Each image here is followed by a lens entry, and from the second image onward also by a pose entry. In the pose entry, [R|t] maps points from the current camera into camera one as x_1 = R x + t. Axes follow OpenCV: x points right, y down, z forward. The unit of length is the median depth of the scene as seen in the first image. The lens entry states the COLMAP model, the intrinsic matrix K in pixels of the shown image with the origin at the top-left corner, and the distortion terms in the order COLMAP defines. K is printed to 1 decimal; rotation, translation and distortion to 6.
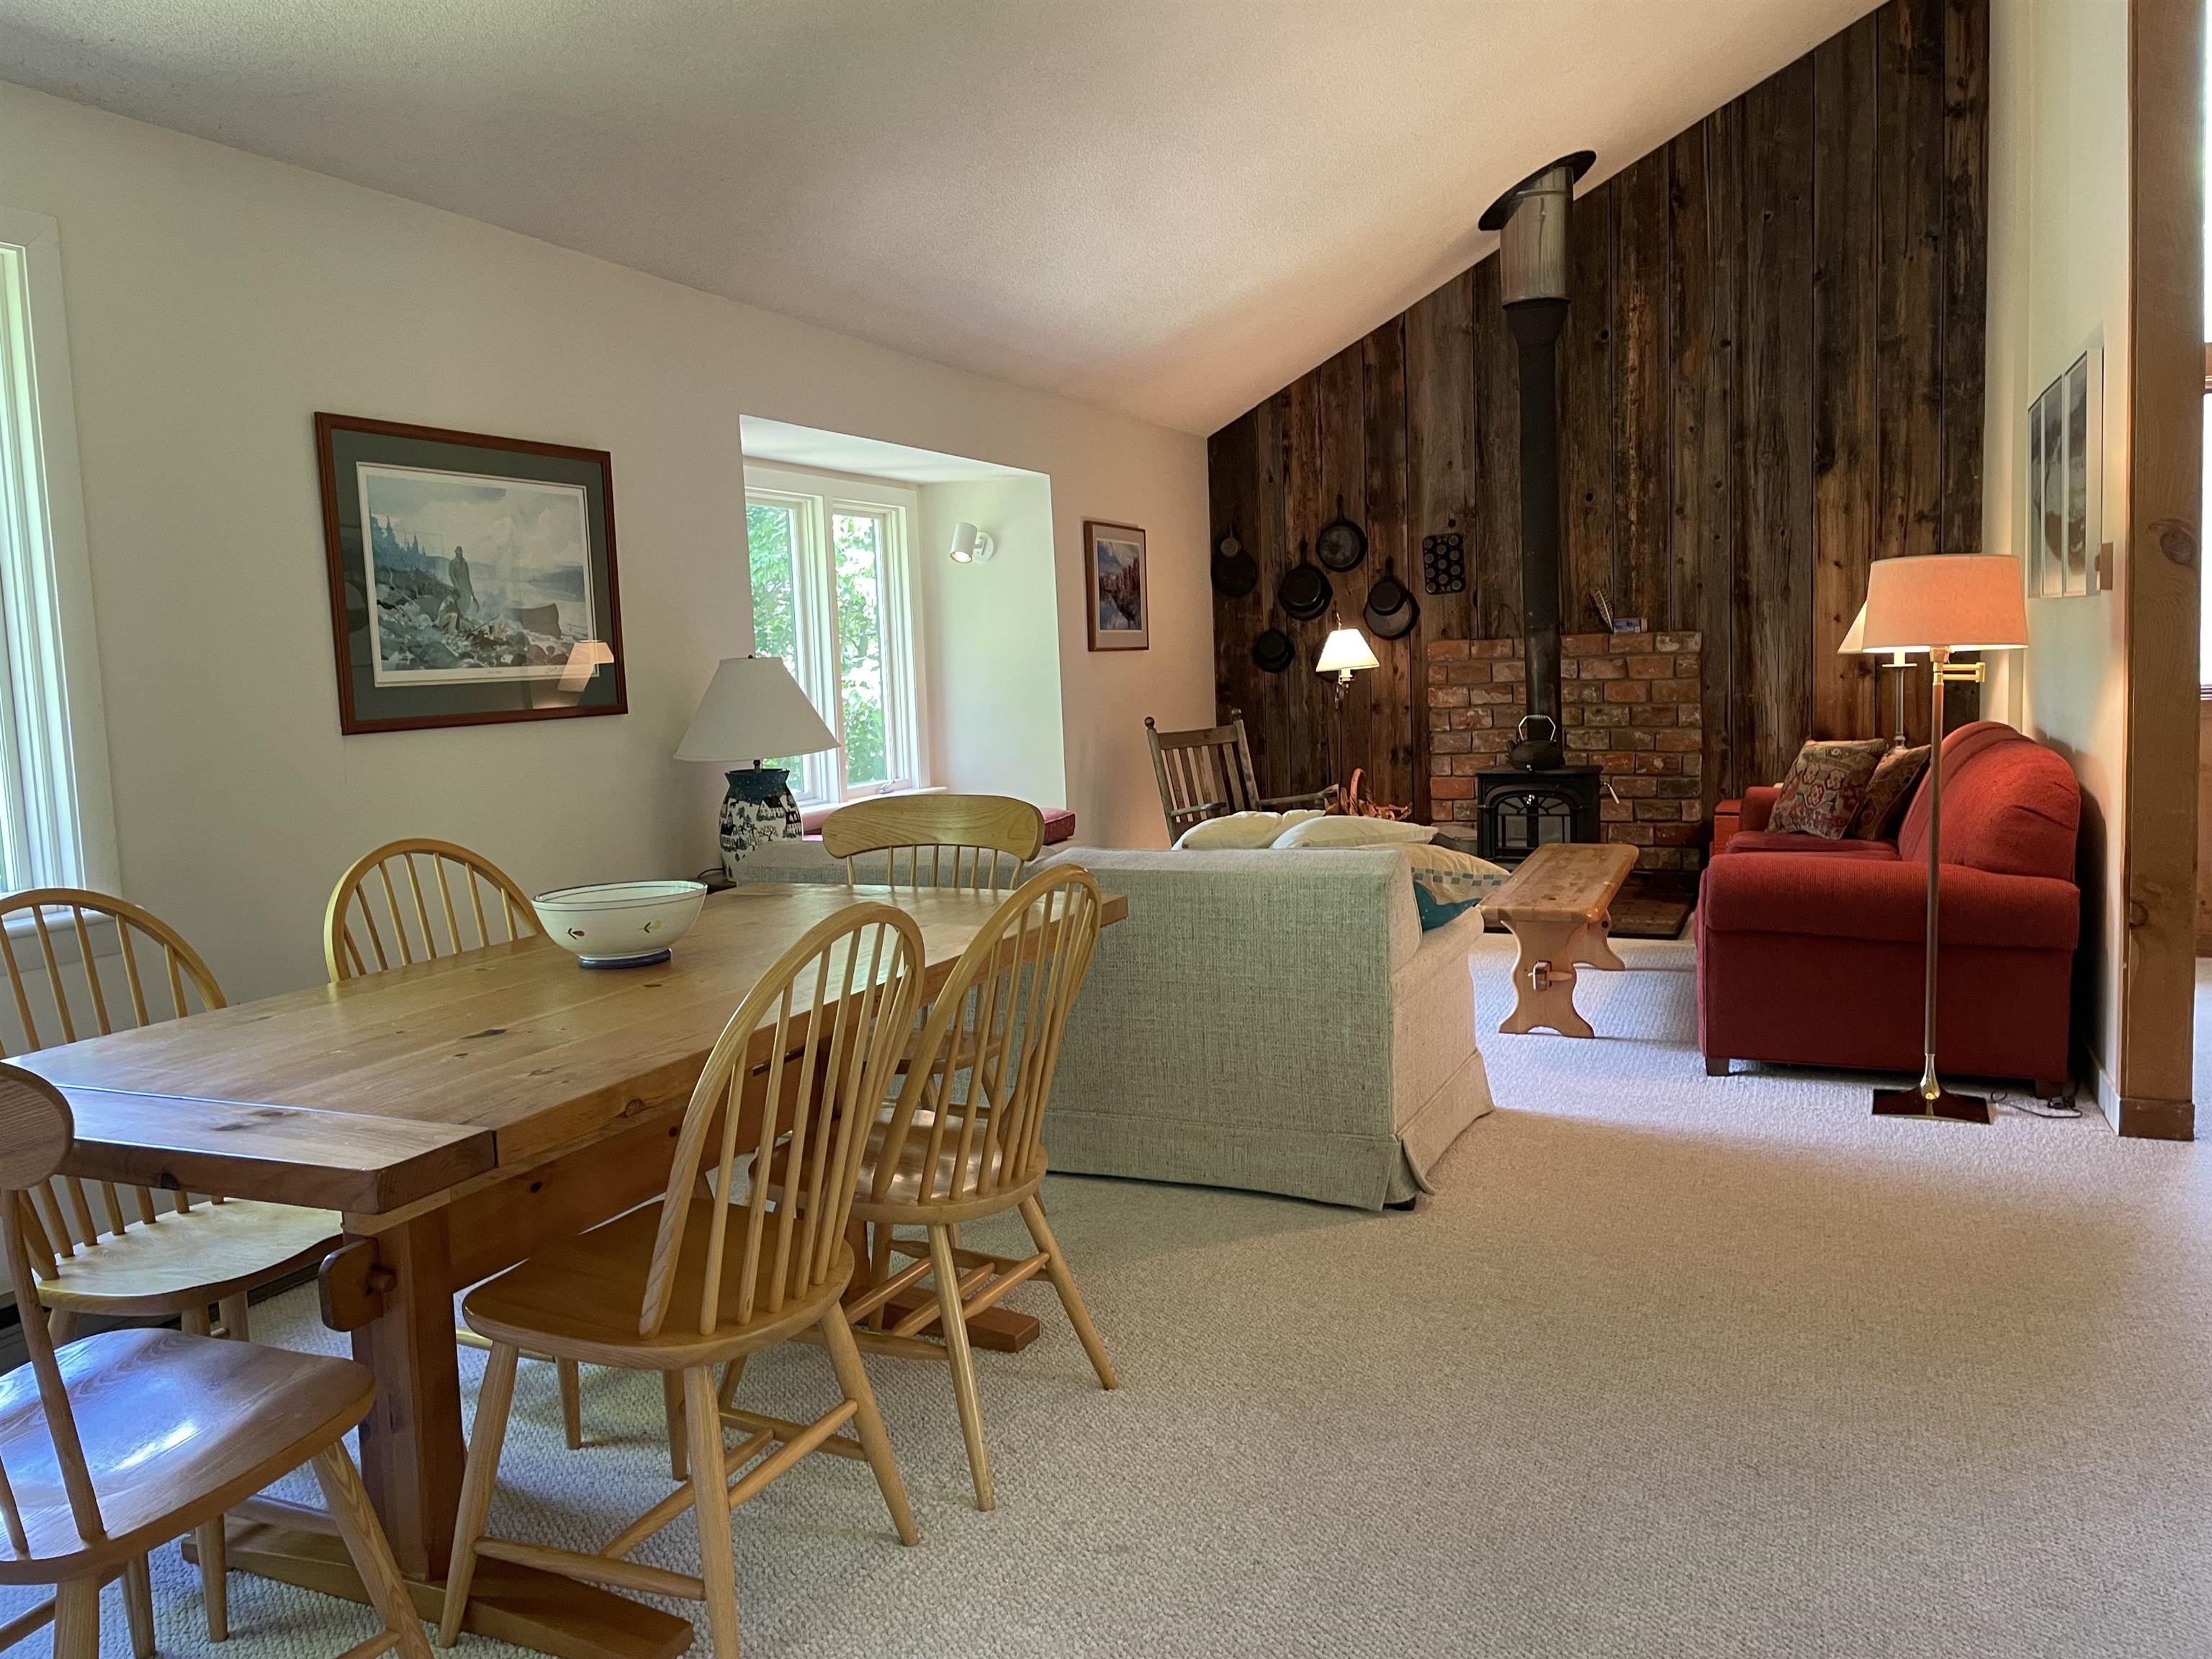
lens RADIAL K [[1671.4, 0, 1094.5], [0, 1671.4, 789.1], [0, 0, 1]] dist [0.088257, -0.104255]
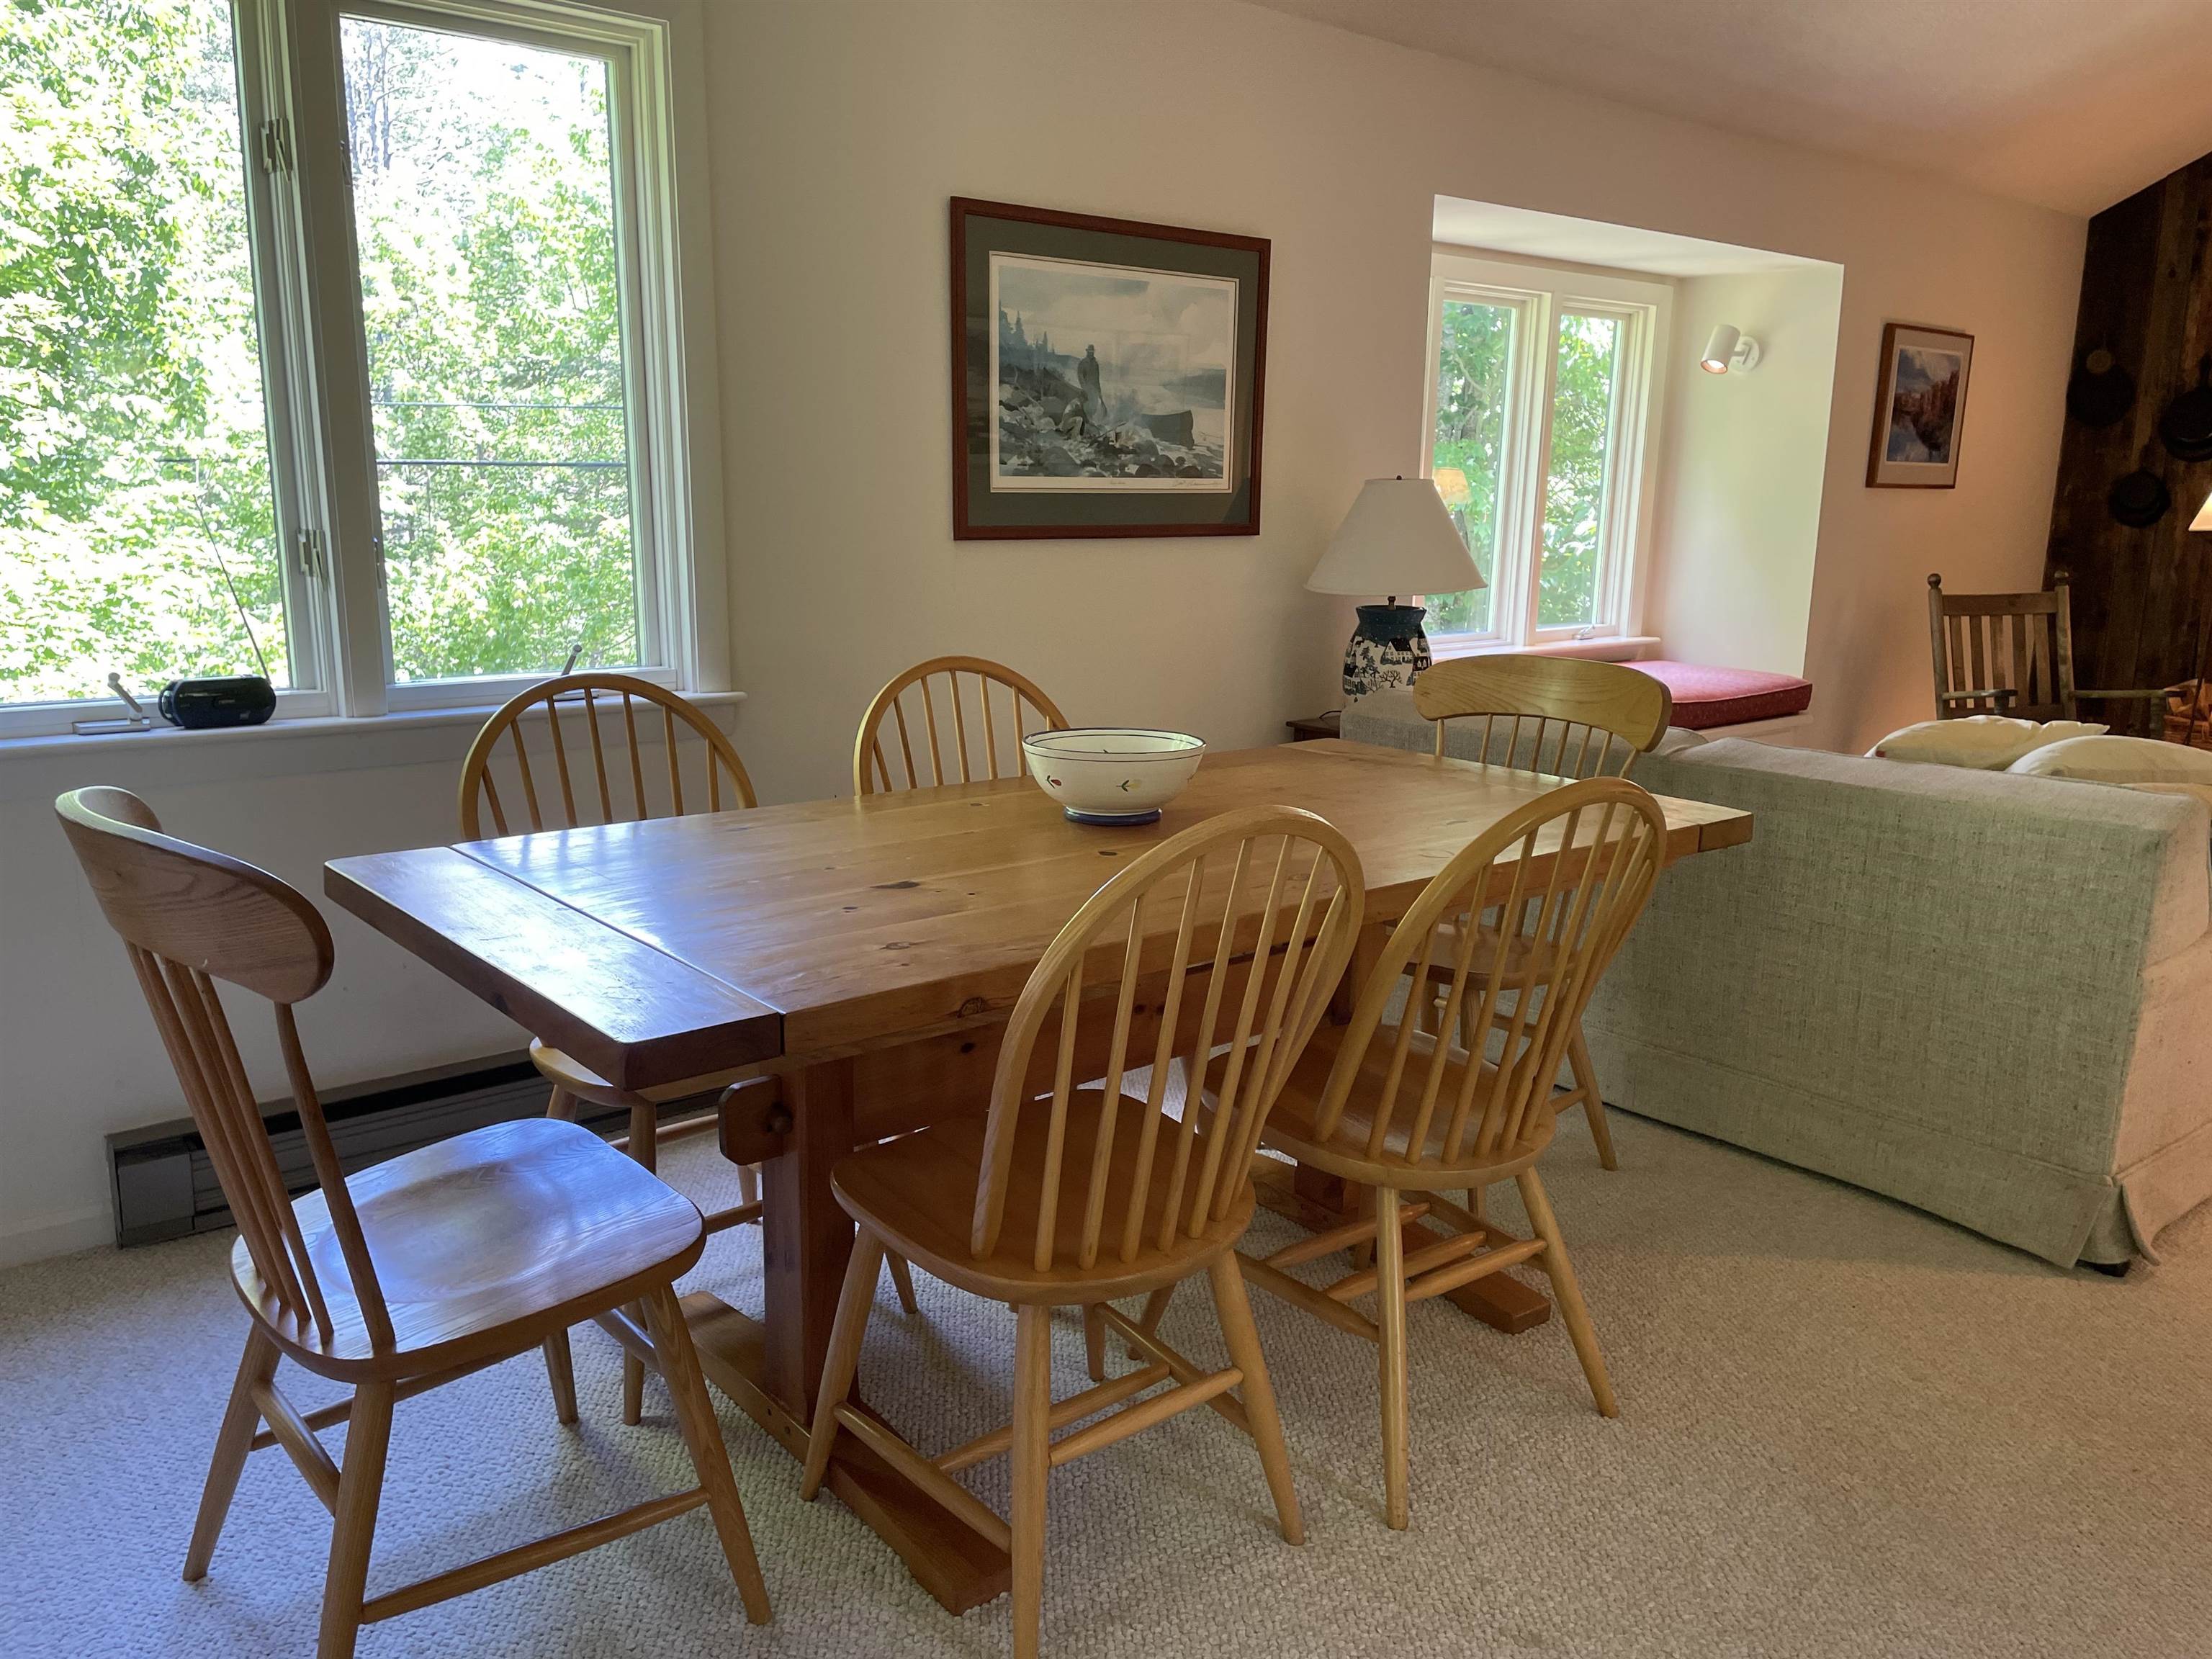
lens RADIAL K [[1671.4, 0, 1101.1], [0, 1671.4, 834.2], [0, 0, 1]] dist [0.088257, -0.104255]
pose [[0.894253, 0.142715, -0.424197, 0.038799], [-0.085069, 0.984719, 0.151961, -0.009744], [0.439402, -0.099806, 0.892729, 0.075503]]
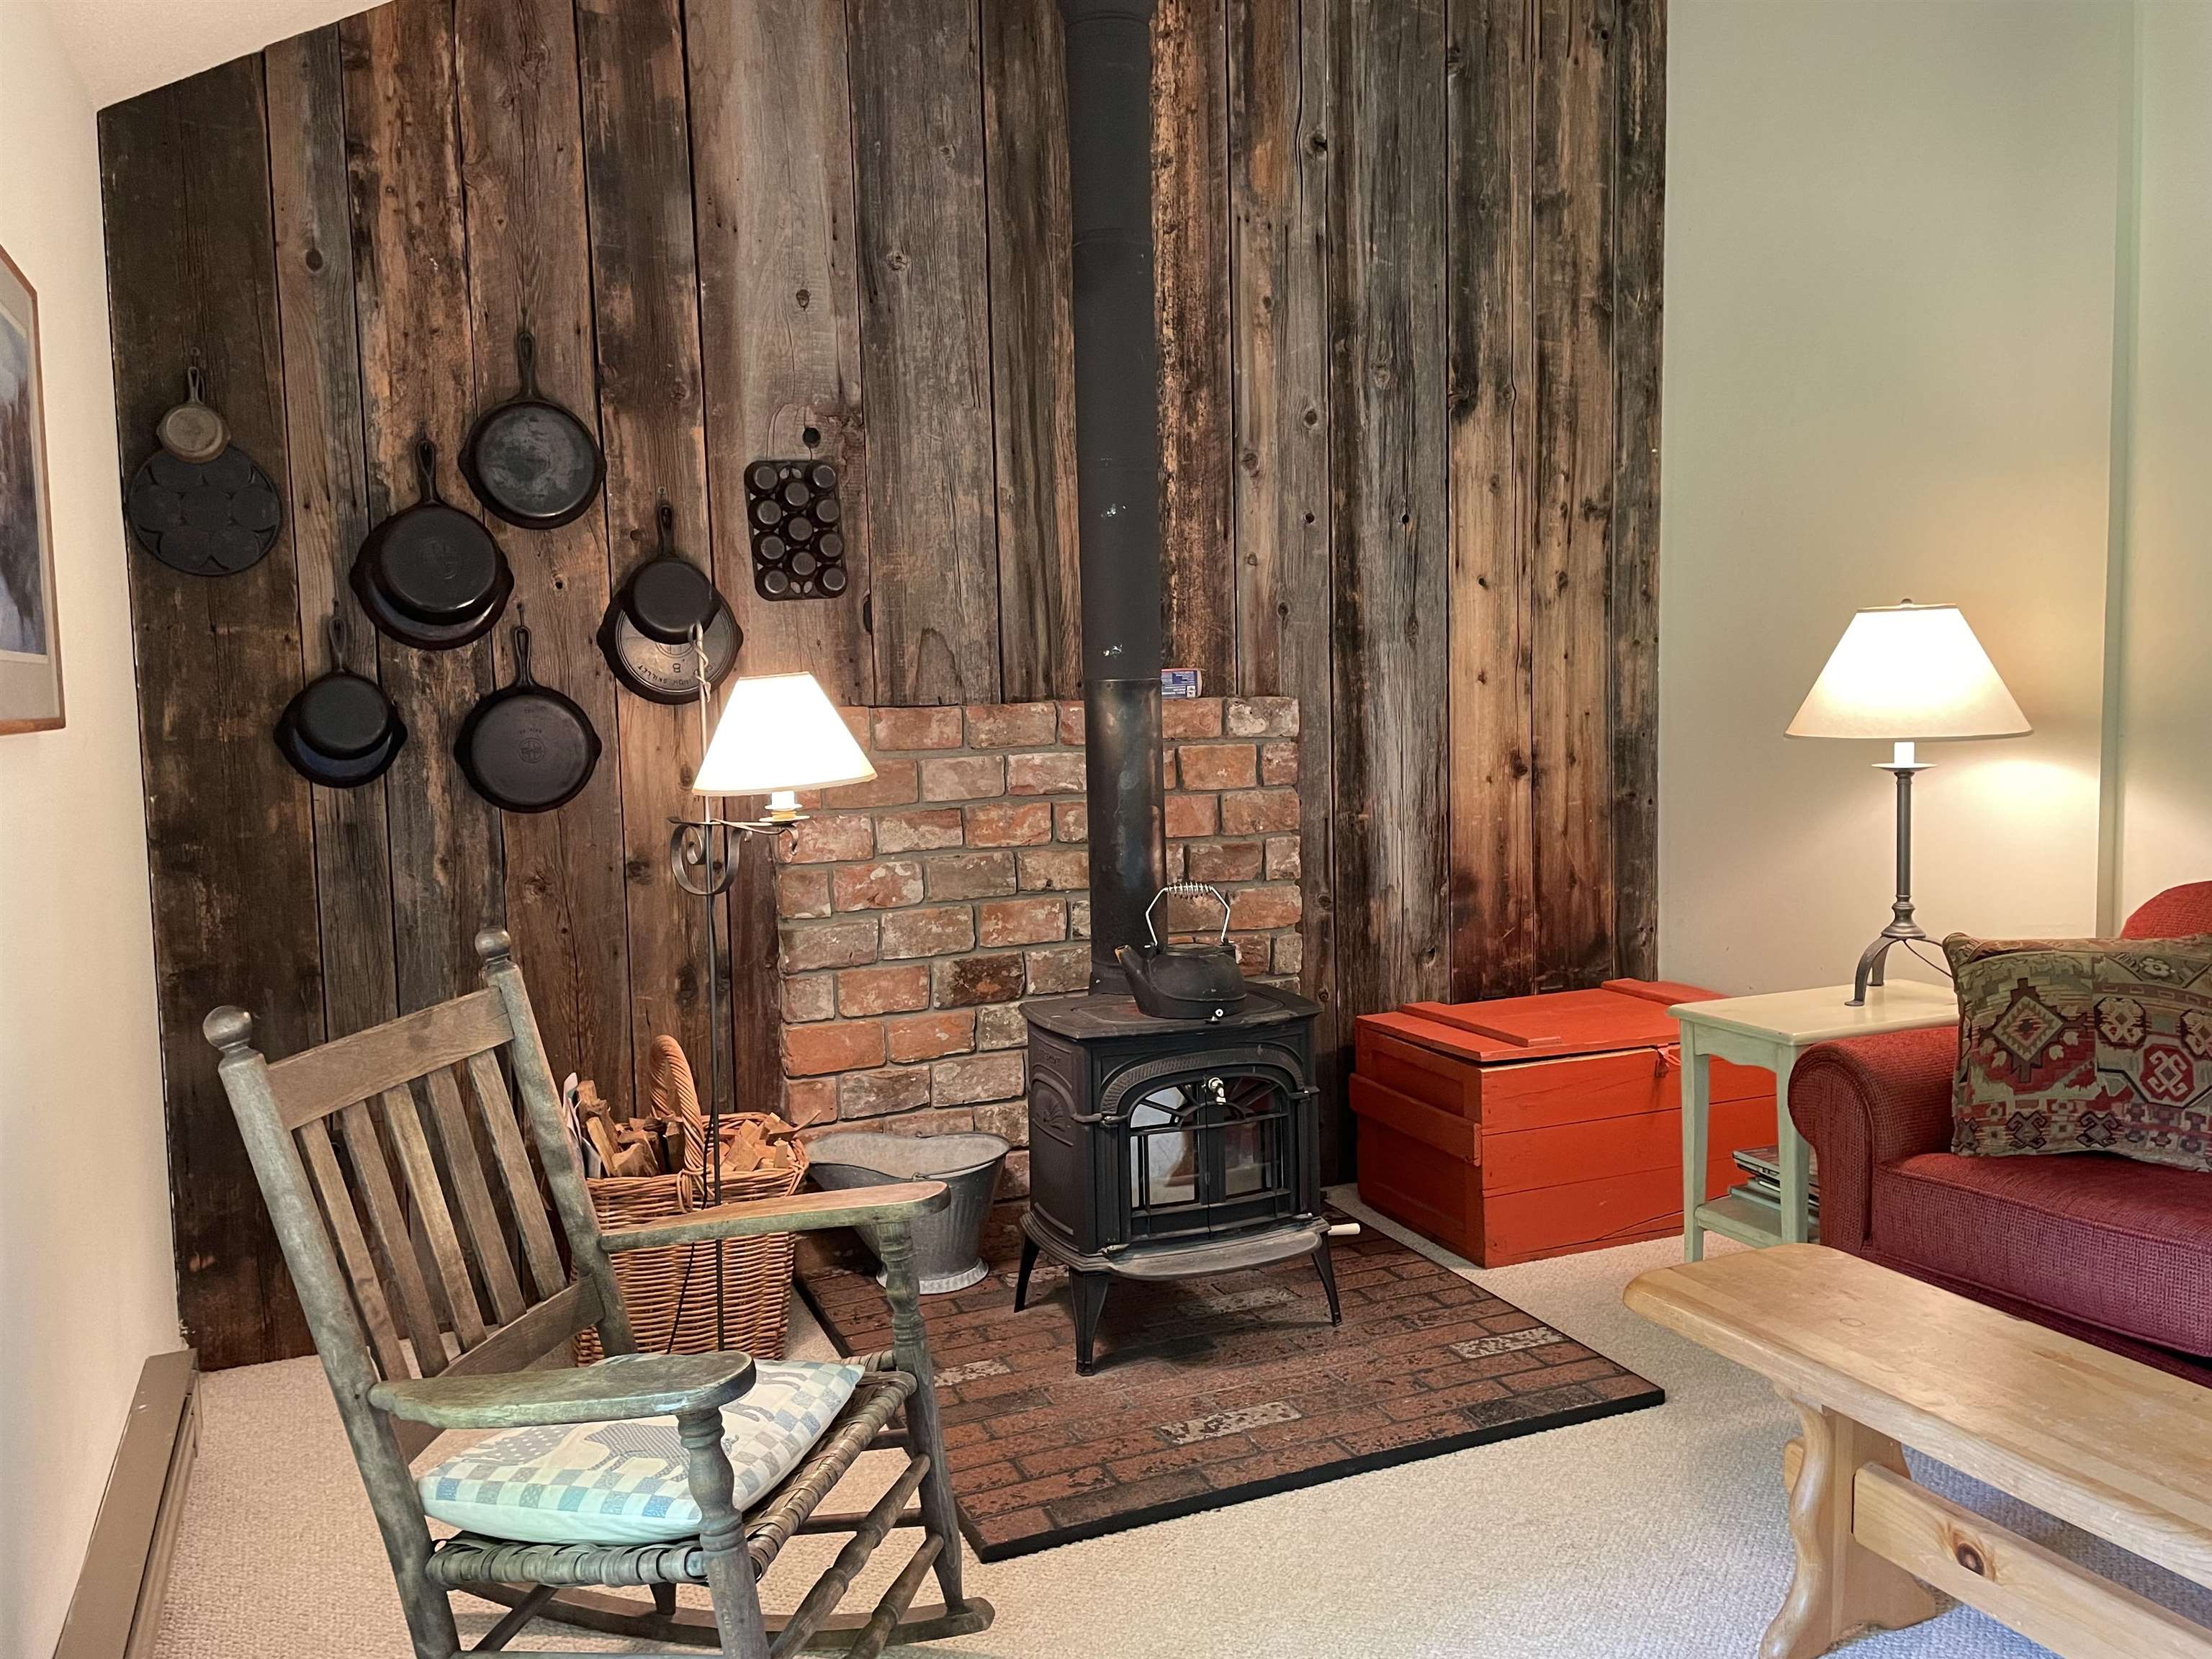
lens RADIAL K [[1671.4, 0, 1107.2], [0, 1671.4, 809.5], [0, 0, 1]] dist [0.088257, -0.104255]
pose [[0.675459, -0.037010, 0.736468, -0.064381], [0.055864, 0.998438, -0.001061, -0.064581], [-0.735278, 0.041859, 0.676471, 0.732513]]
